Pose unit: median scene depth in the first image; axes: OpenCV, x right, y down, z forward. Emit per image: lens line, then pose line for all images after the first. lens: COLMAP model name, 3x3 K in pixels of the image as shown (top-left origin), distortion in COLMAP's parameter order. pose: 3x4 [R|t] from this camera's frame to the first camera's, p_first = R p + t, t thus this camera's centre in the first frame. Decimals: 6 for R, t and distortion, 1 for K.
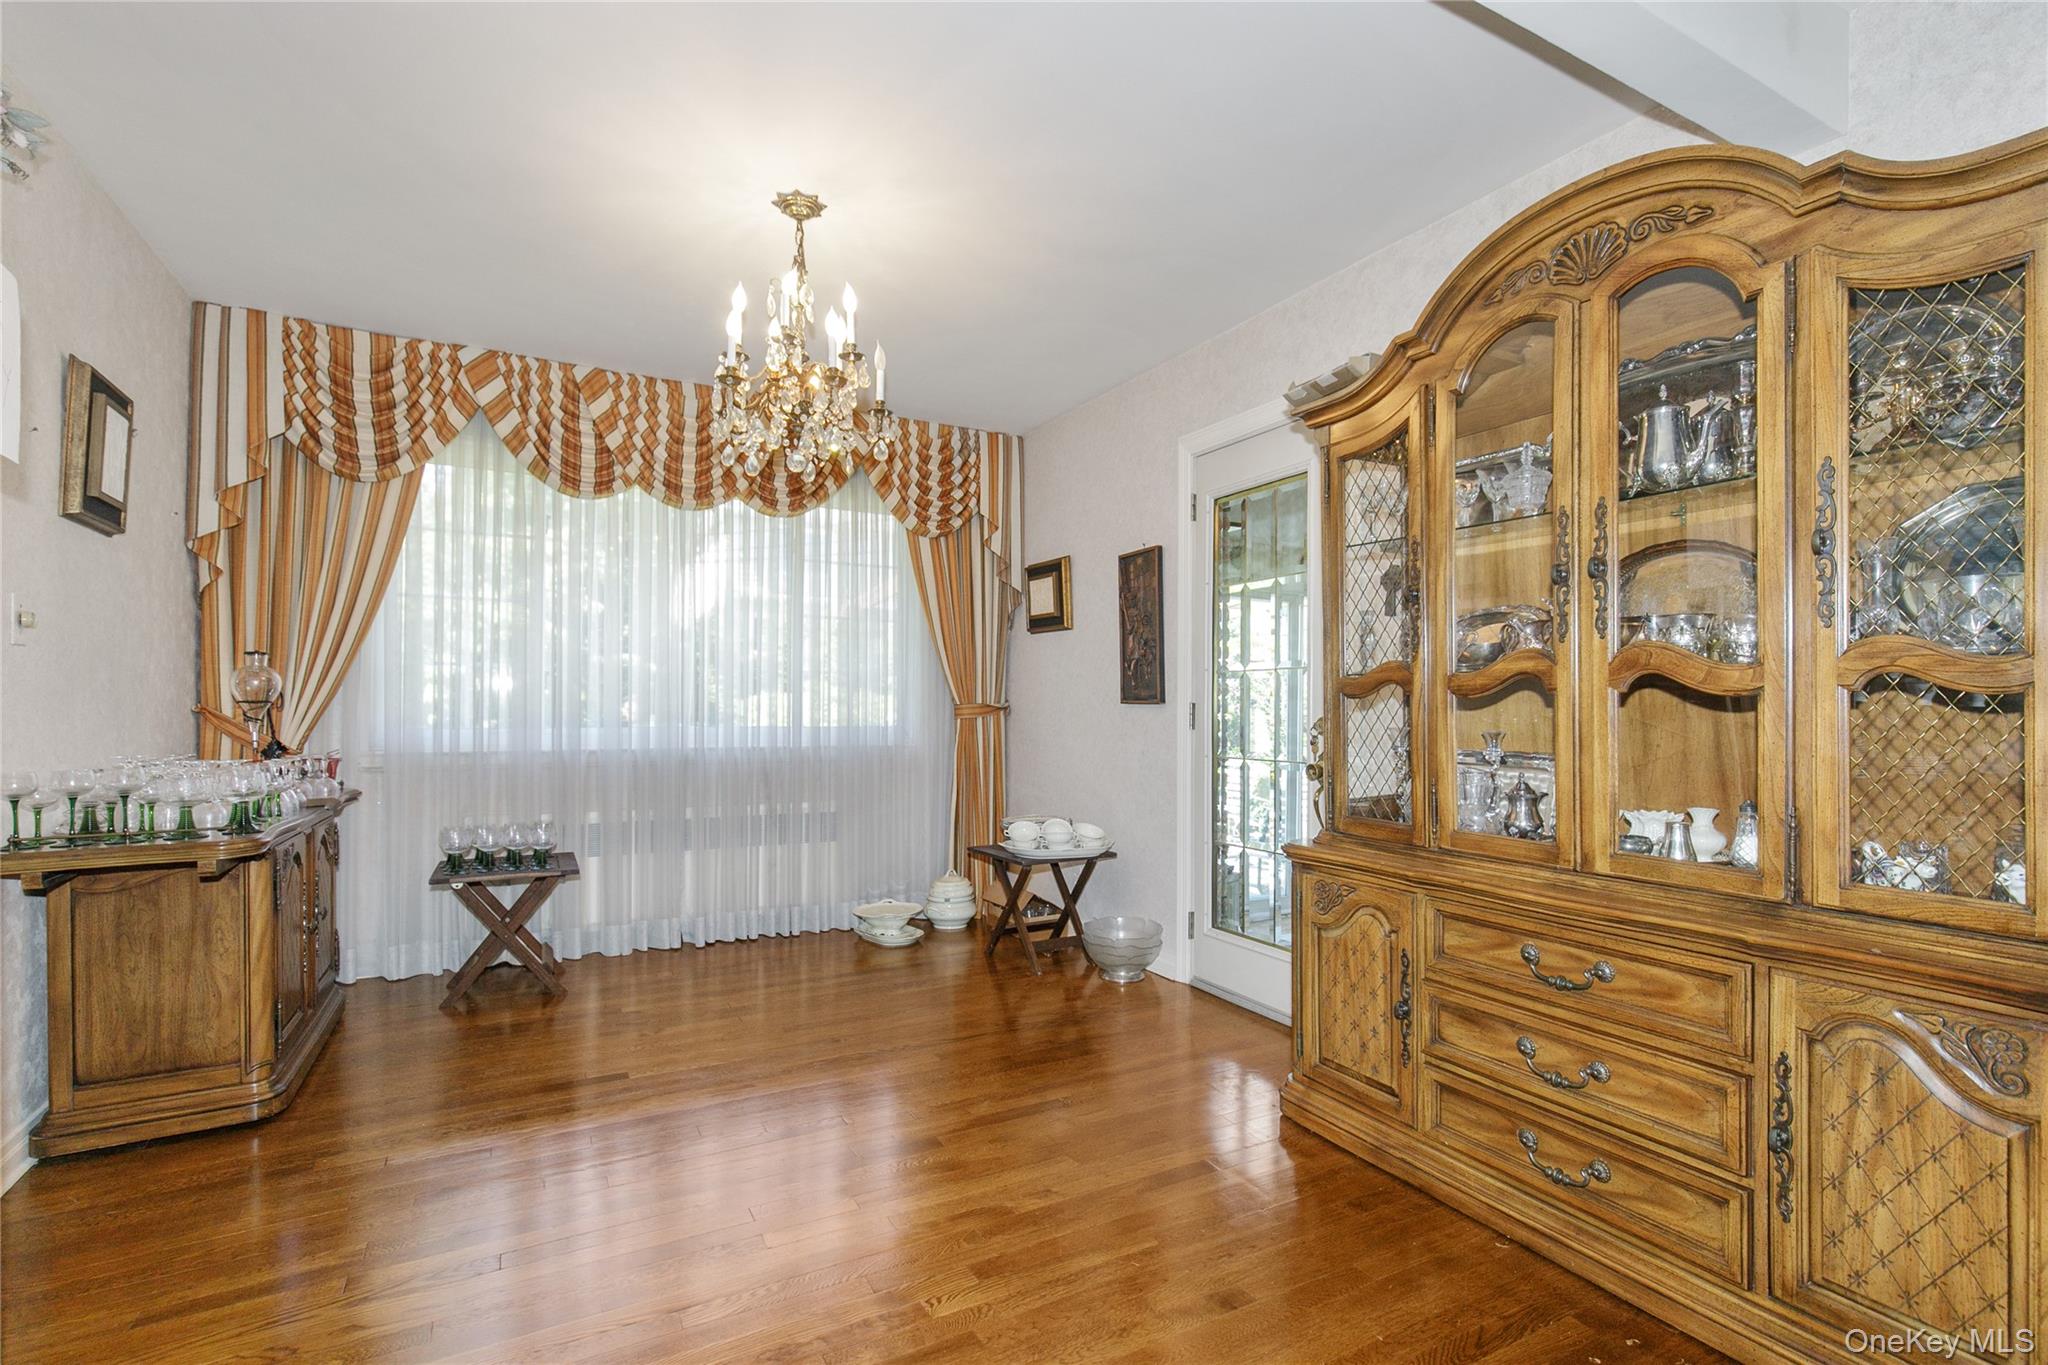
lens RADIAL K [[952.2, 0, 1031.7], [0, 952.2, 702.1], [0, 0, 1]] dist [0.000037, -0.000208]
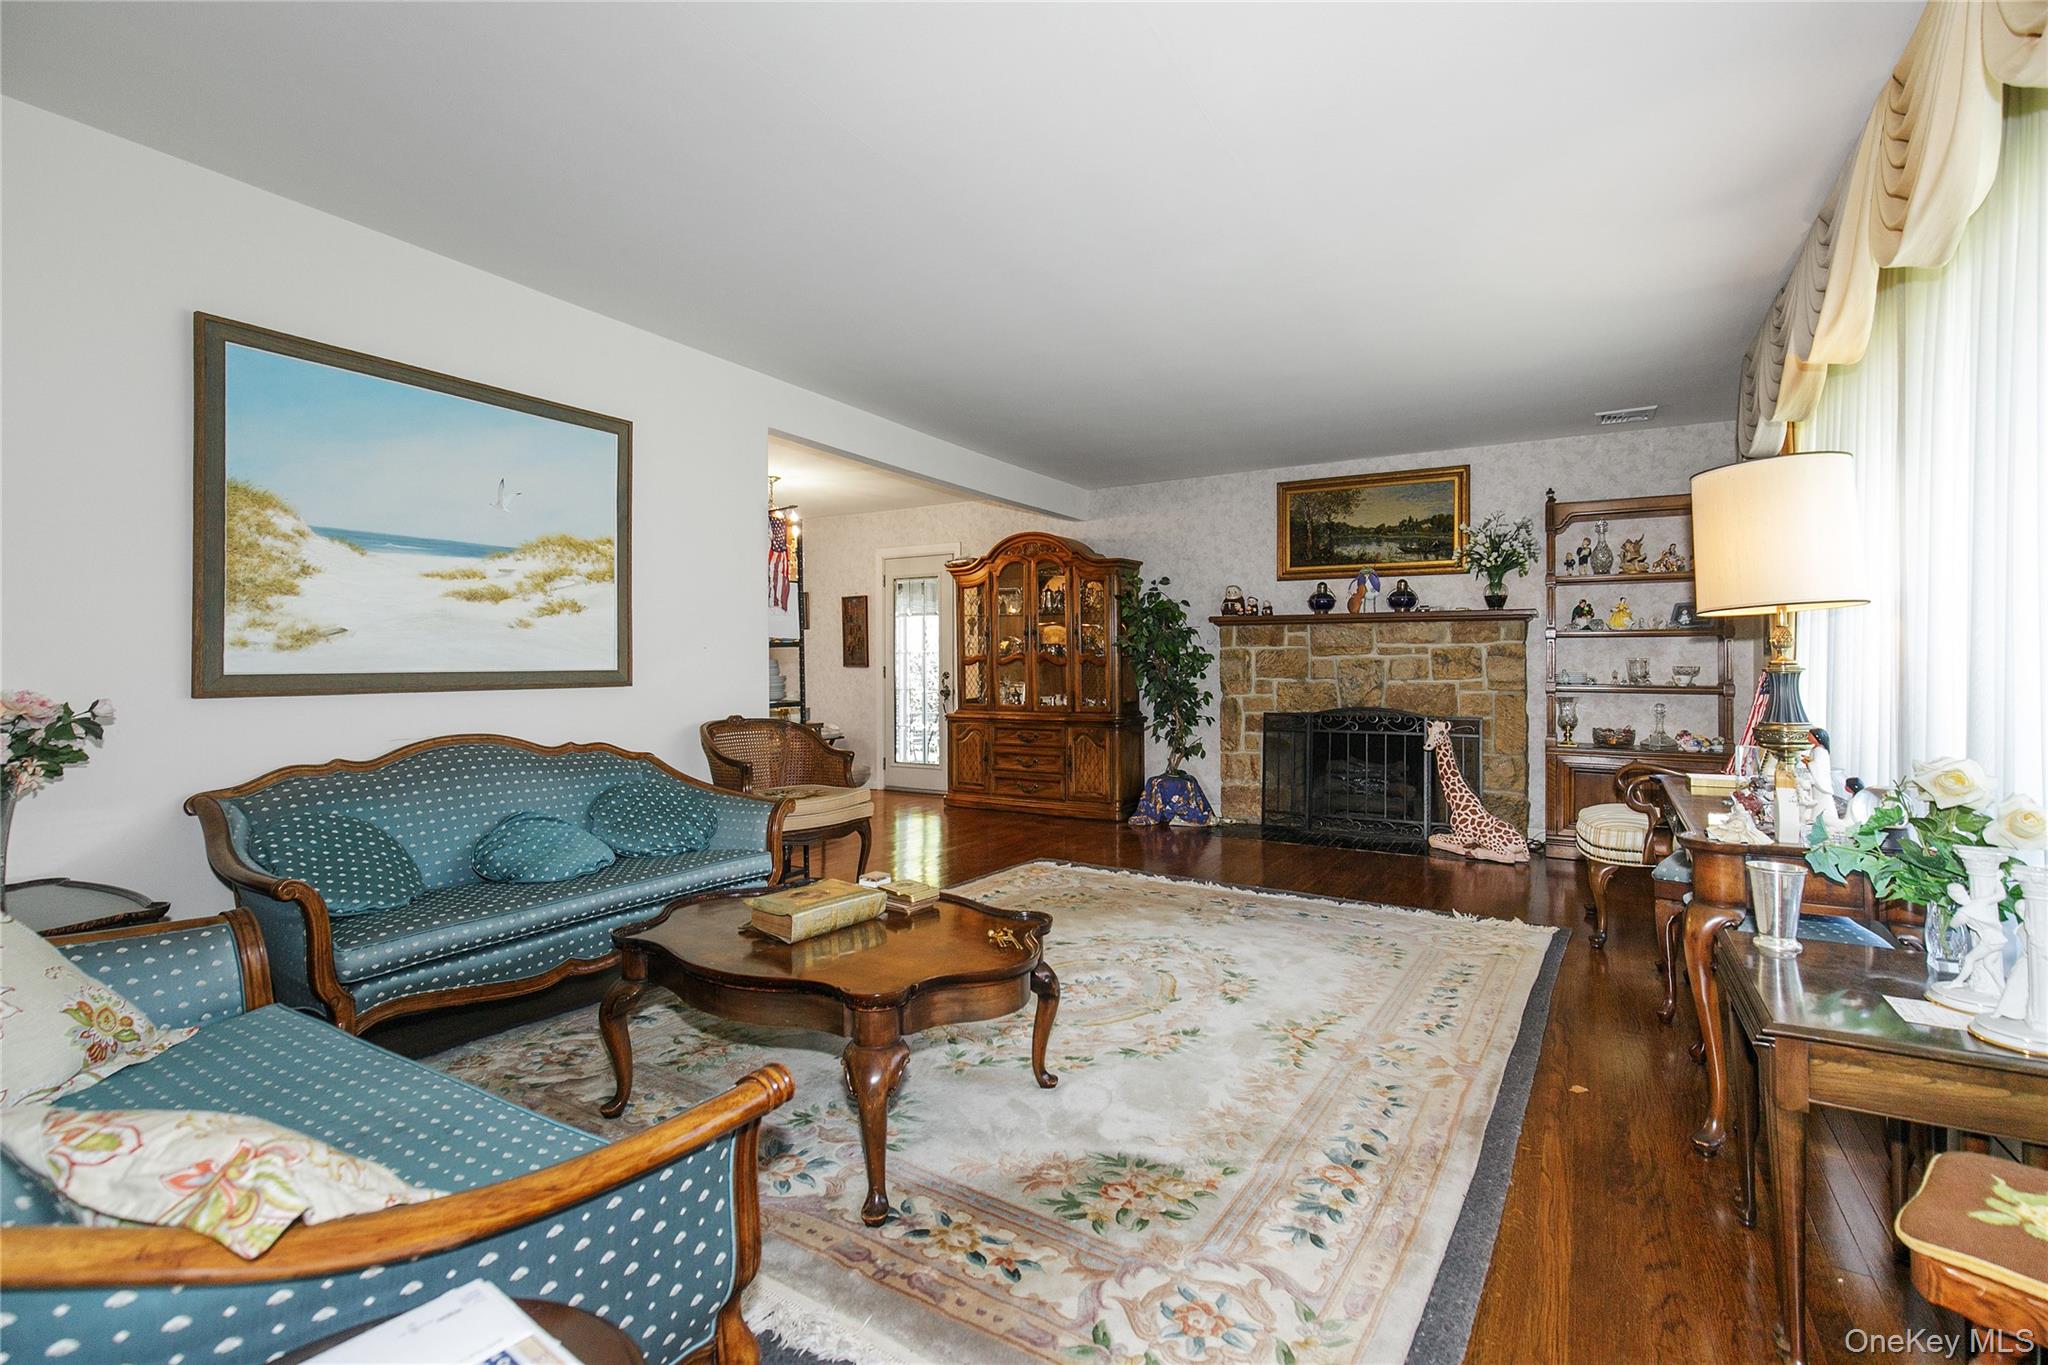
lens RADIAL K [[957.1, 0, 1030.5], [0, 957.1, 662.1], [0, 0, 1]] dist [0.005040, 0.000015]
pose [[0.871746, -0.004436, 0.489939, -1.294042], [0.004381, 0.999990, 0.001259, -0.024596], [-0.489939, 0.001049, 0.871756, -2.328691]]
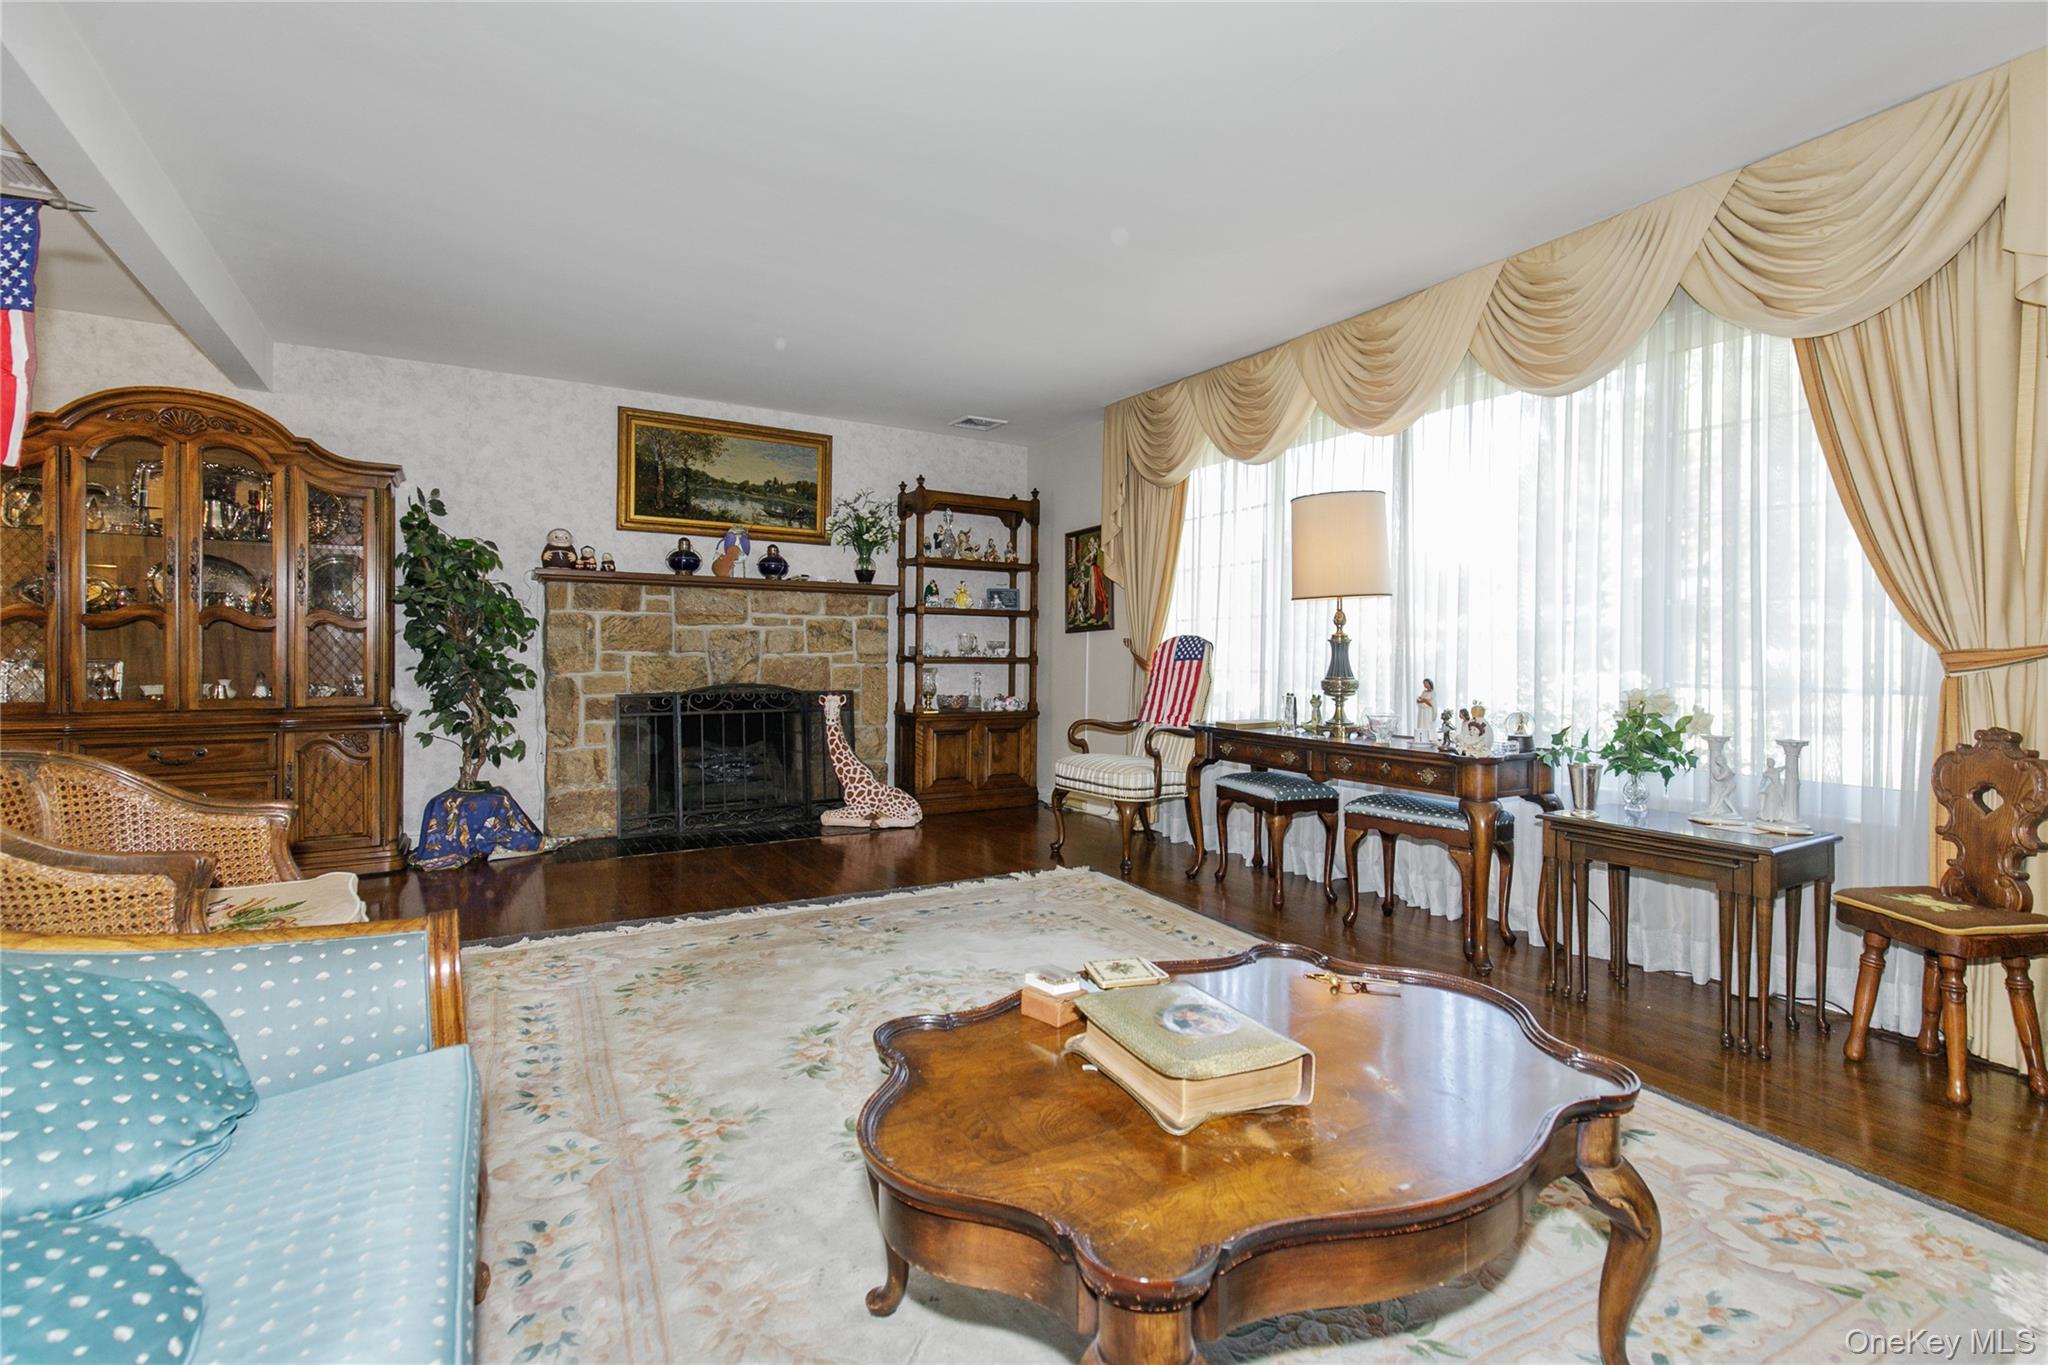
lens RADIAL K [[957.1, 0, 1030.5], [0, 957.1, 662.1], [0, 0, 1]] dist [0.005040, 0.000015]
pose [[-0.042569, -0.017504, 0.998940, -1.644226], [-0.009483, 0.999809, 0.017116, 0.014241], [-0.999049, -0.008744, -0.042727, -0.802833]]
